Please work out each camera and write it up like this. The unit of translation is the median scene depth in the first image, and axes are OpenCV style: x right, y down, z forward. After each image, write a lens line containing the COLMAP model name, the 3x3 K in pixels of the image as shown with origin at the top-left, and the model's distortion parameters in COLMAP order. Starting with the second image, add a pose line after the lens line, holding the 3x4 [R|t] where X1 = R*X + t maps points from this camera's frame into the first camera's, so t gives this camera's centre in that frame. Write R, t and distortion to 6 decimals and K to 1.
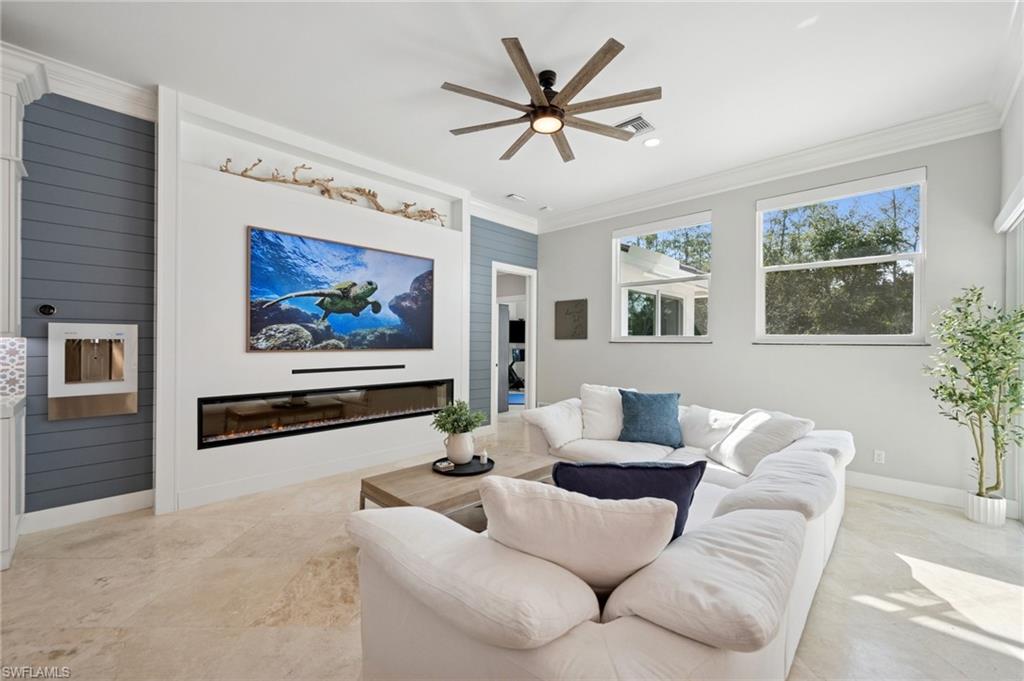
lens RADIAL K [[401.2, 0, 511.8], [0, 401.2, 341.4], [0, 0, 1]] dist [-0.000578, -0.000011]
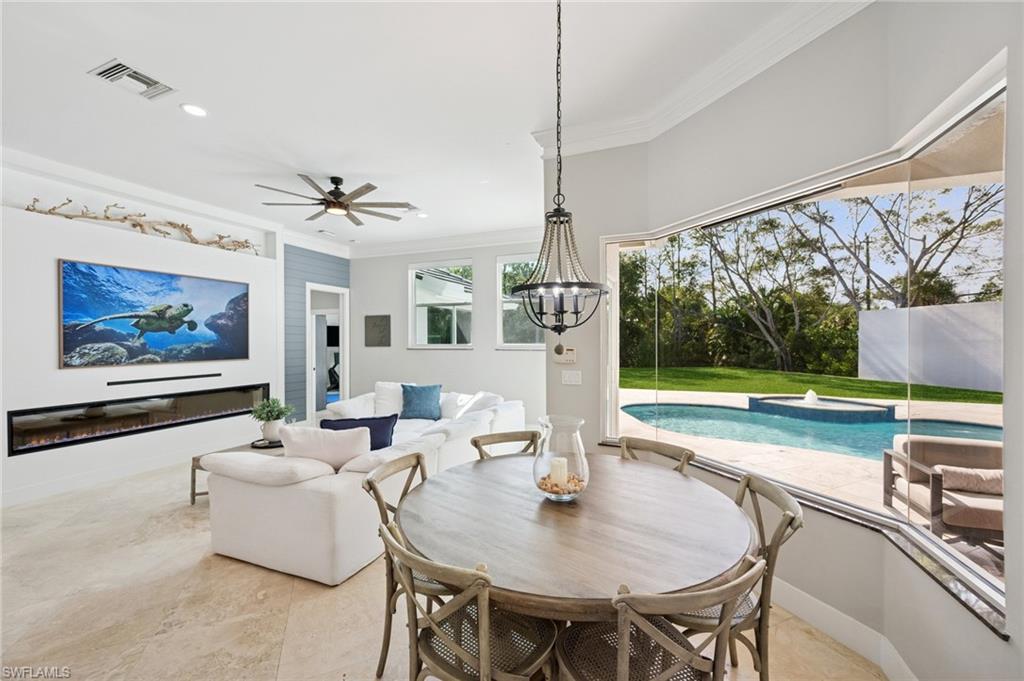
lens RADIAL K [[401.2, 0, 511.8], [0, 401.2, 341.4], [0, 0, 1]] dist [-0.000578, -0.000011]
pose [[0.923459, -0.011347, 0.383529, 0.079427], [0.008819, 0.999926, 0.008350, -0.041445], [-0.383596, -0.004328, 0.923491, -0.463245]]
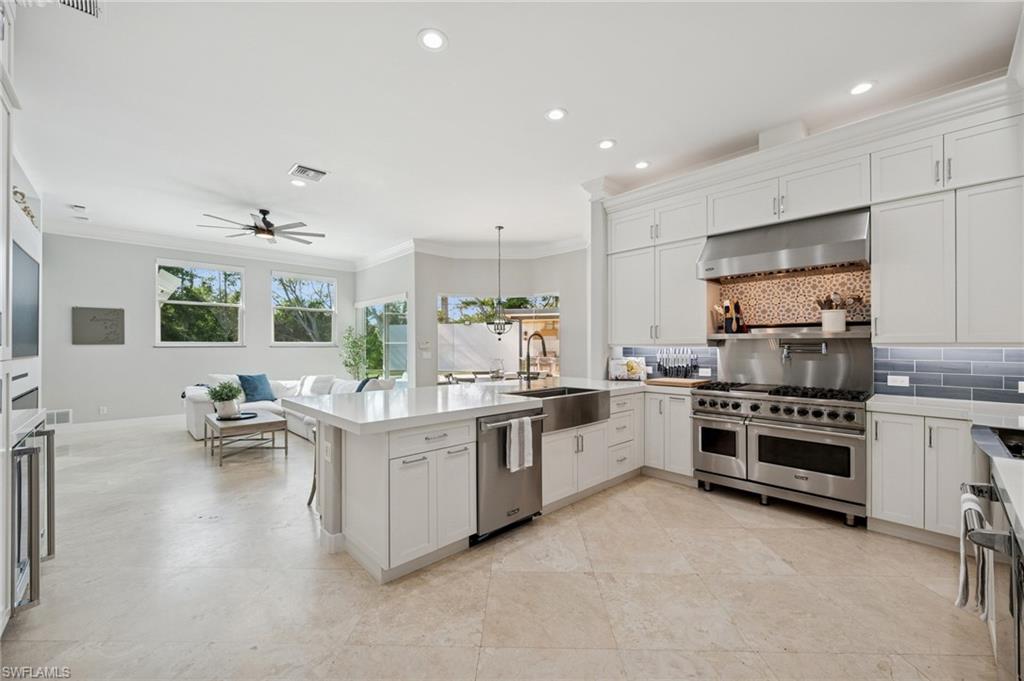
lens RADIAL K [[408.1, 0, 510.1], [0, 408.1, 342.1], [0, 0, 1]] dist [-0.000762, -0.000222]
pose [[0.038356, -0.005514, 0.999249, -1.309366], [0.000760, 0.999985, 0.005489, -0.025600], [-0.999264, 0.000549, 0.038360, -0.191564]]
